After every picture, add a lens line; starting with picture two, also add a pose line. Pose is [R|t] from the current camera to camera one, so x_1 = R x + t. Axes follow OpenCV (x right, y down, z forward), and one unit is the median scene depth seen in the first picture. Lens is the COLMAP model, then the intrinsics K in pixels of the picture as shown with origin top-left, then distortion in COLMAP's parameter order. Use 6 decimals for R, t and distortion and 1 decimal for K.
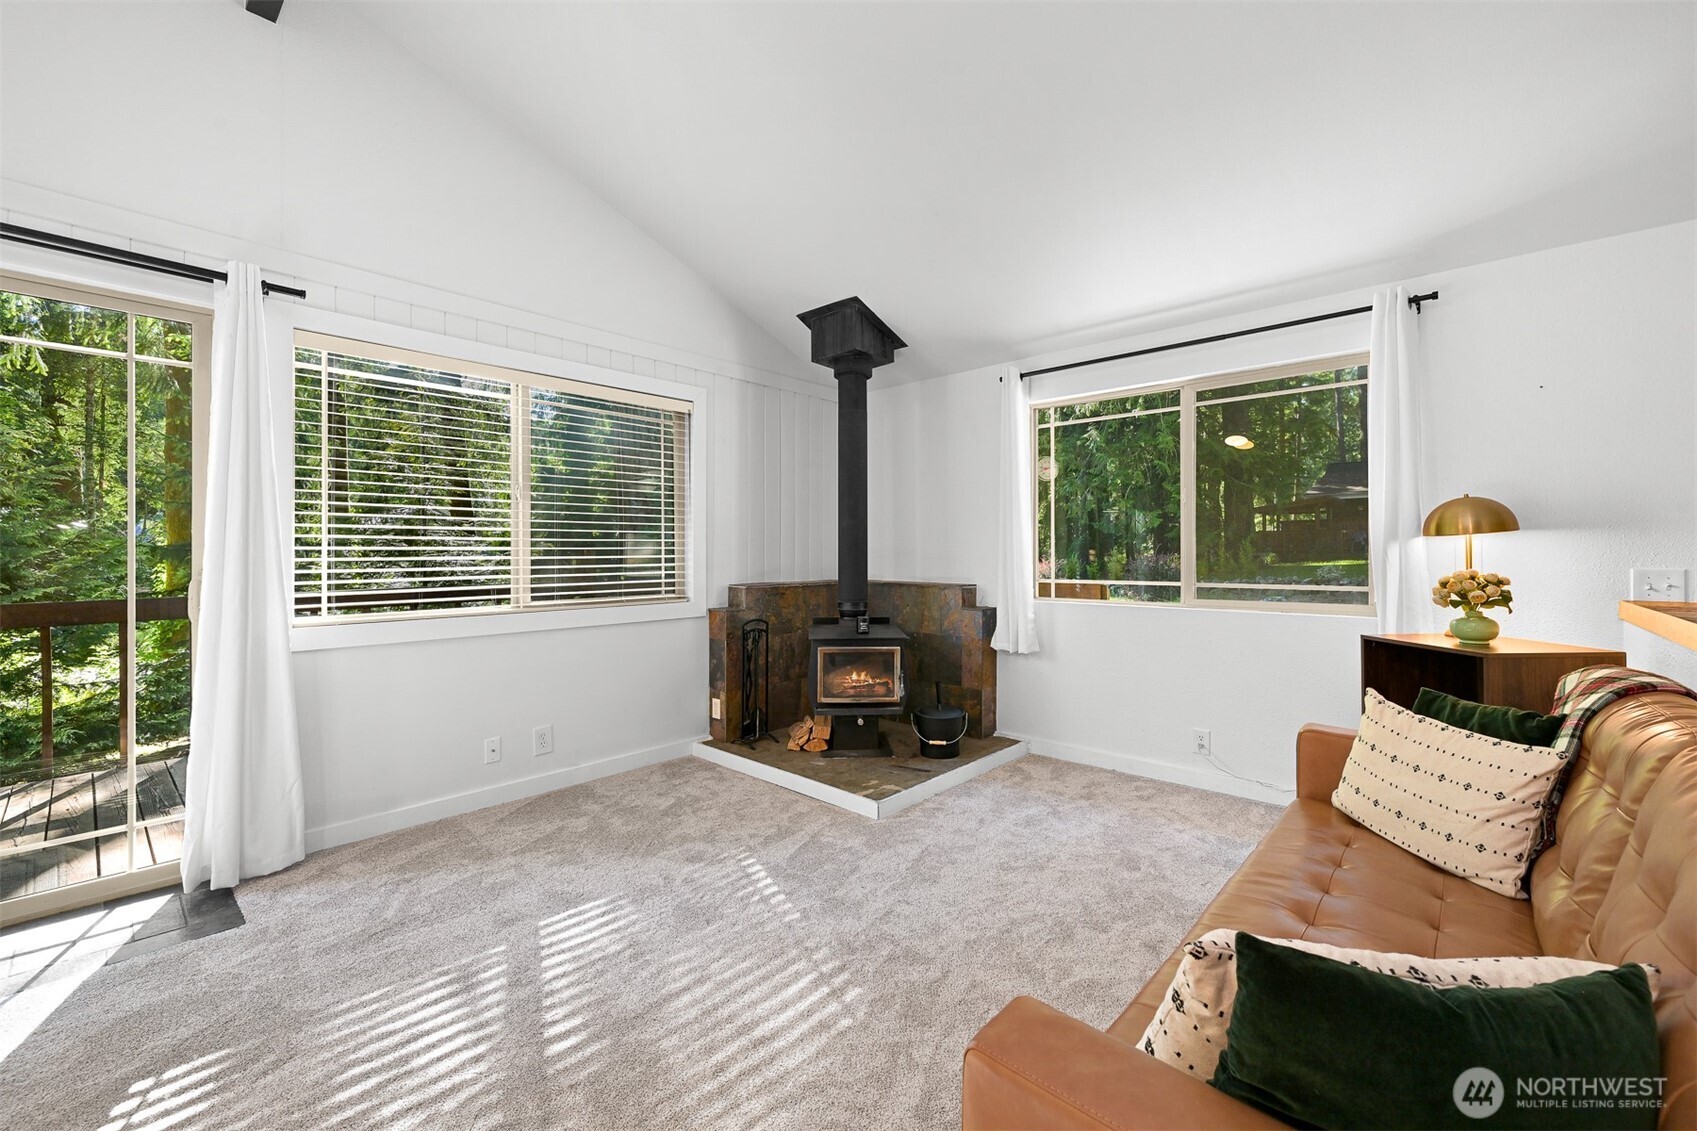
lens RADIAL K [[694.1, 0, 858.4], [0, 694.1, 549.3], [0, 0, 1]] dist [-0.002795, -0.000136]
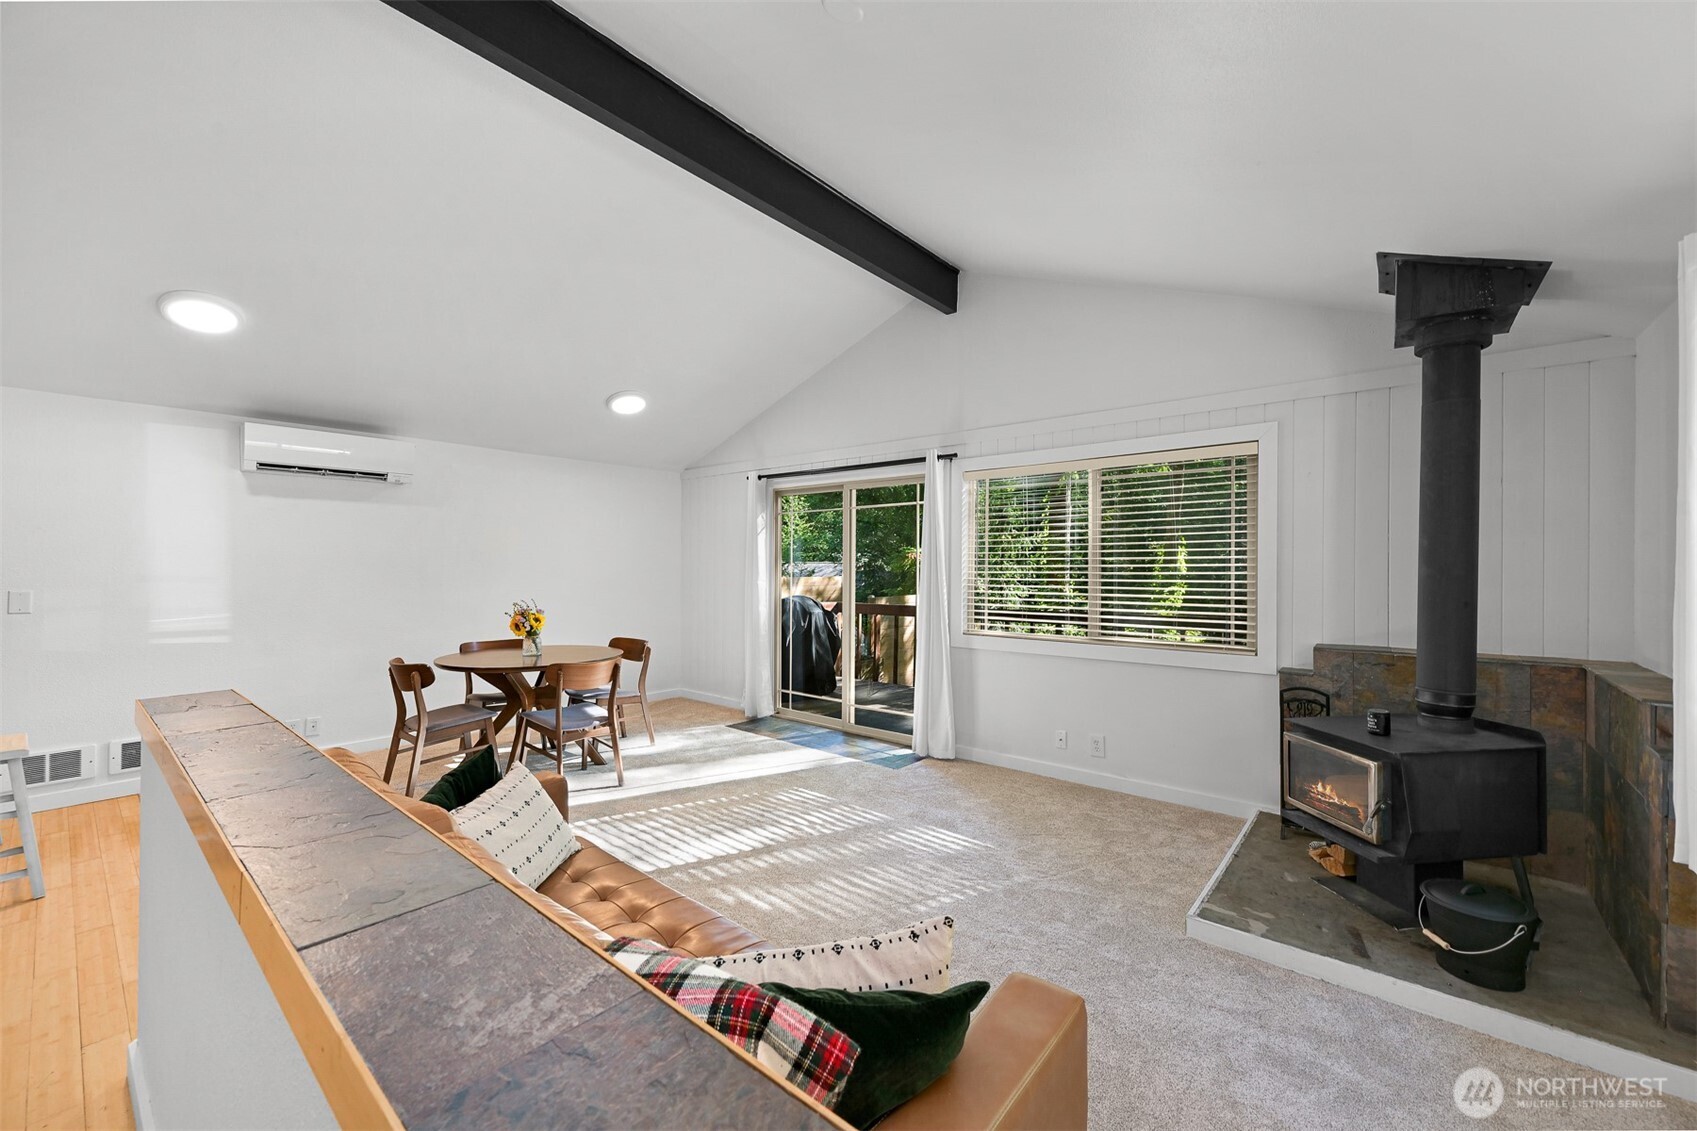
lens RADIAL K [[665.6, 0, 860.7], [0, 665.6, 562.0], [0, 0, 1]] dist [-0.000778, -0.000097]
pose [[0.042734, -0.004802, -0.999075, 0.756331], [0.002186, 0.999987, -0.004713, -0.057646], [0.999084, -0.001983, 0.042744, 0.522196]]
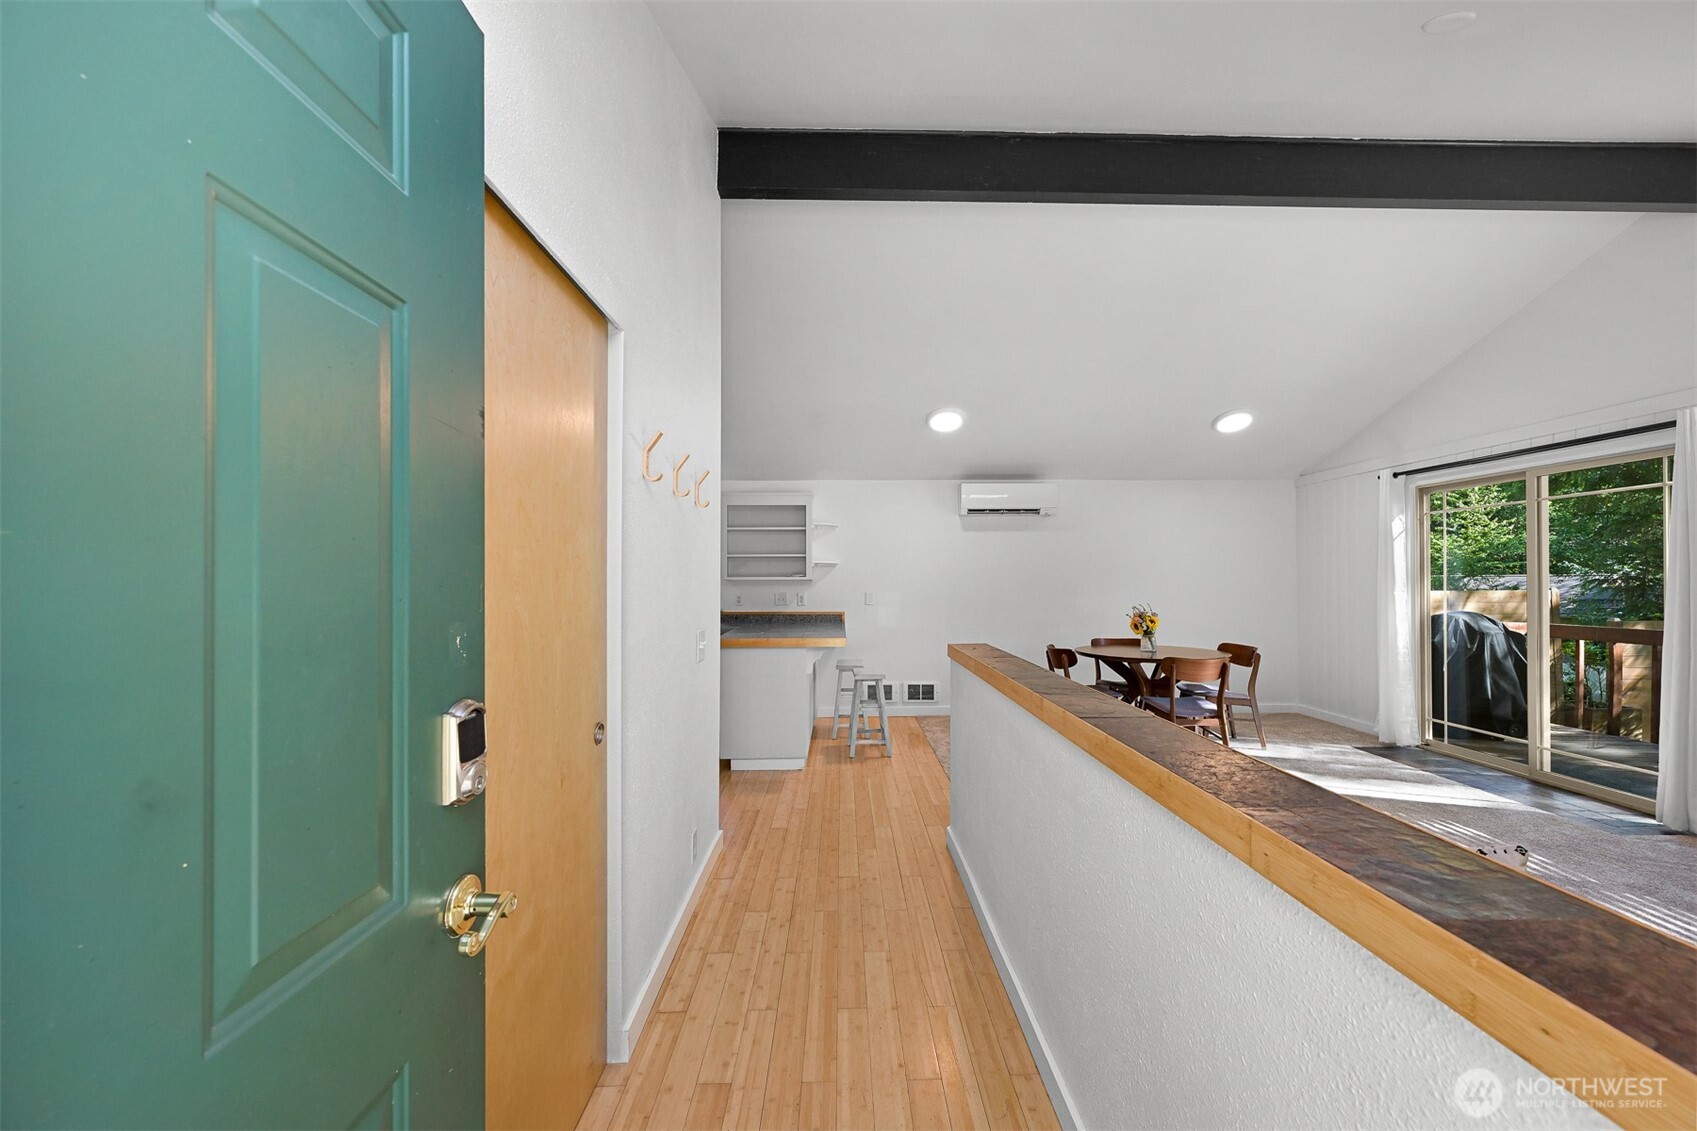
lens RADIAL K [[664.3, 0, 859.2], [0, 664.3, 576.8], [0, 0, 1]] dist [0.000246, 0.000063]
pose [[-0.726876, -0.003878, -0.686758, 0.975535], [0.006734, 0.999896, -0.012773, -0.039673], [0.686736, -0.013909, -0.726774, 0.596828]]
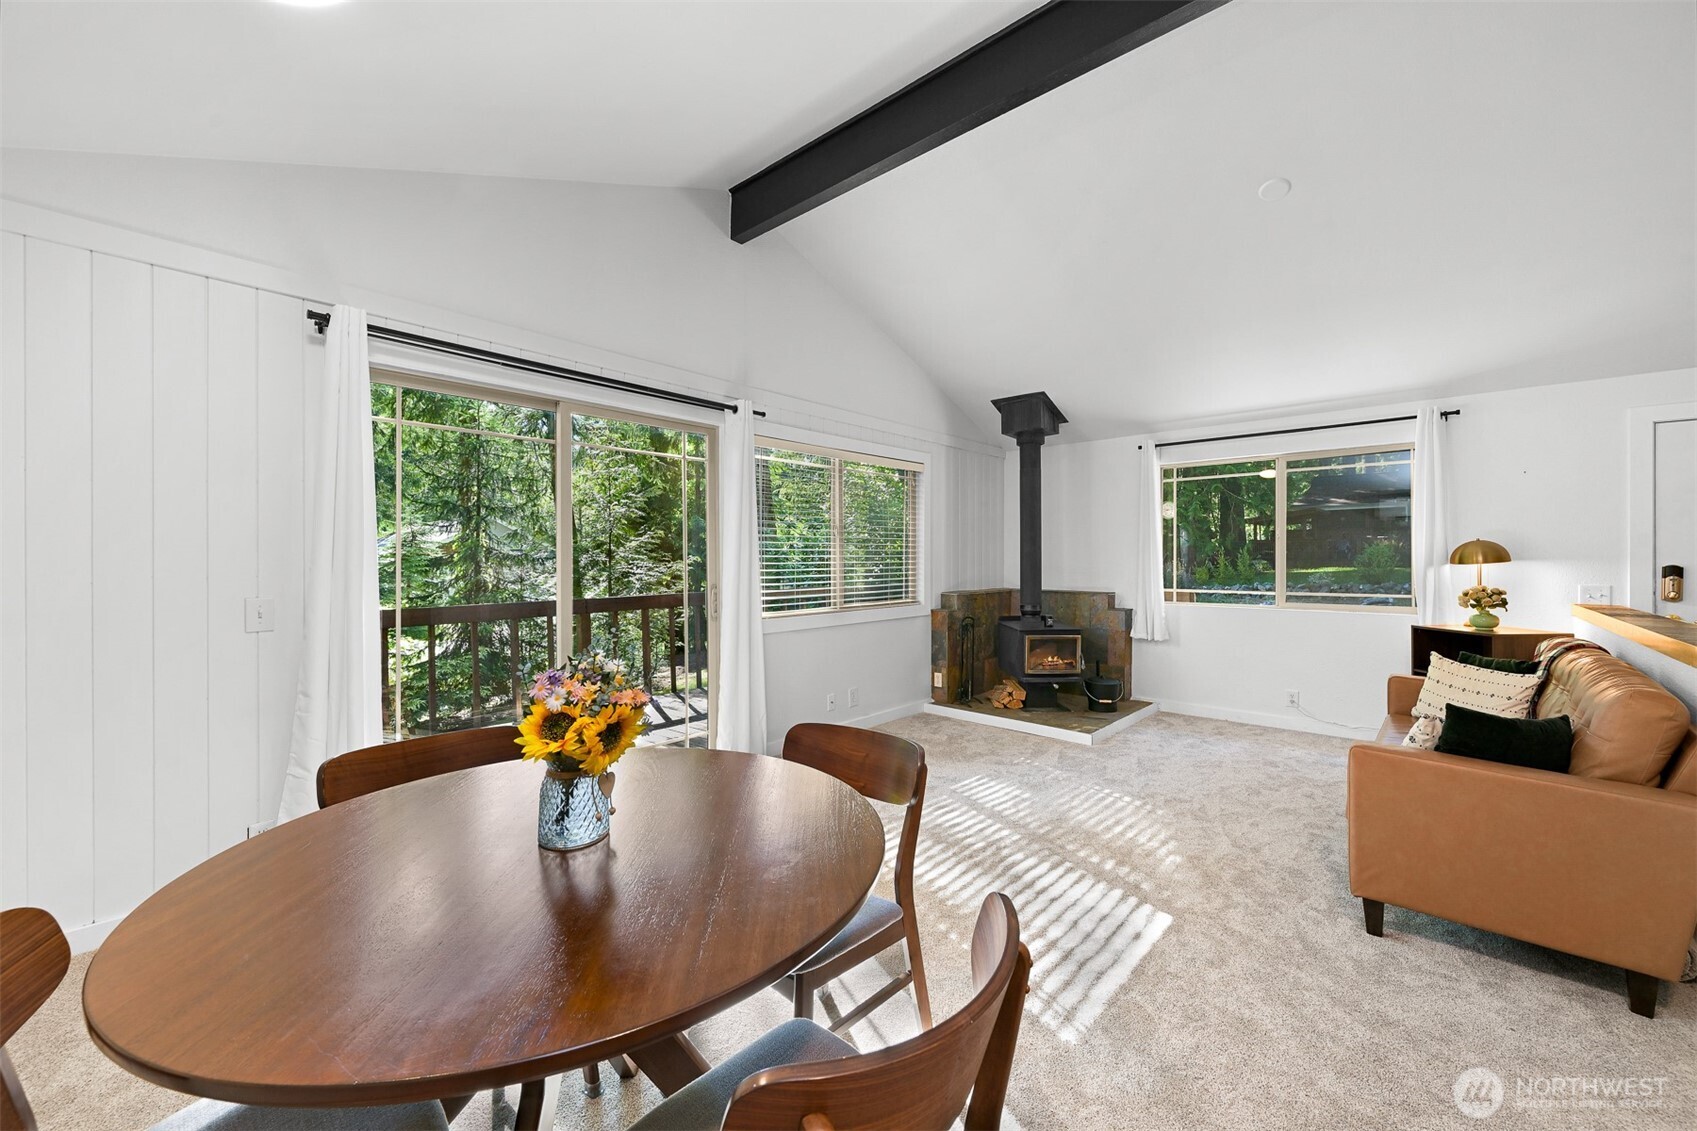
lens RADIAL K [[666.8, 0, 854.3], [0, 666.8, 560.6], [0, 0, 1]] dist [0.000012, -0.000137]
pose [[0.999994, 0.000762, 0.003296, -0.464529], [-0.000792, 0.999956, 0.009315, -0.032591], [-0.003288, -0.009317, 0.999951, -0.440291]]
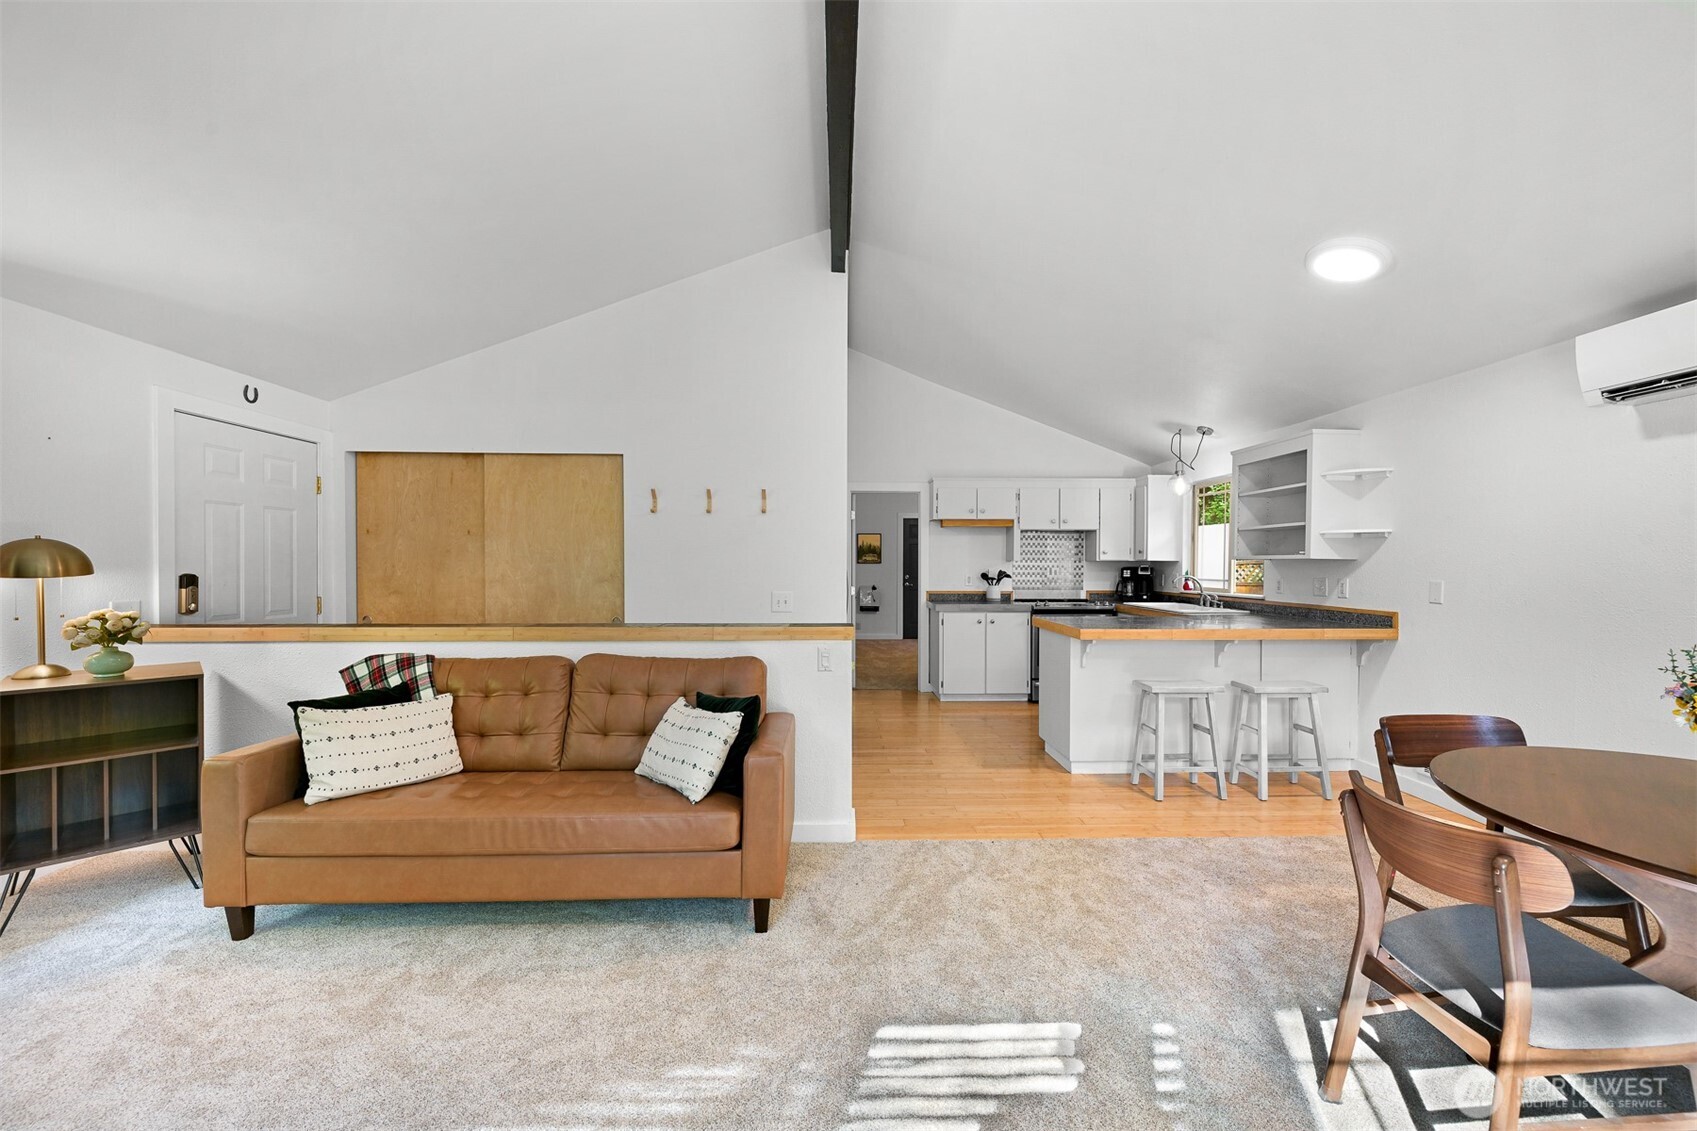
lens RADIAL K [[663.4, 0, 858.9], [0, 663.4, 569.7], [0, 0, 1]] dist [0.000449, 0.000058]
pose [[-0.694970, -0.008977, 0.718983, -0.509822], [-0.007611, 0.999958, 0.005129, -0.035699], [-0.718999, -0.001908, -0.695009, 0.642952]]
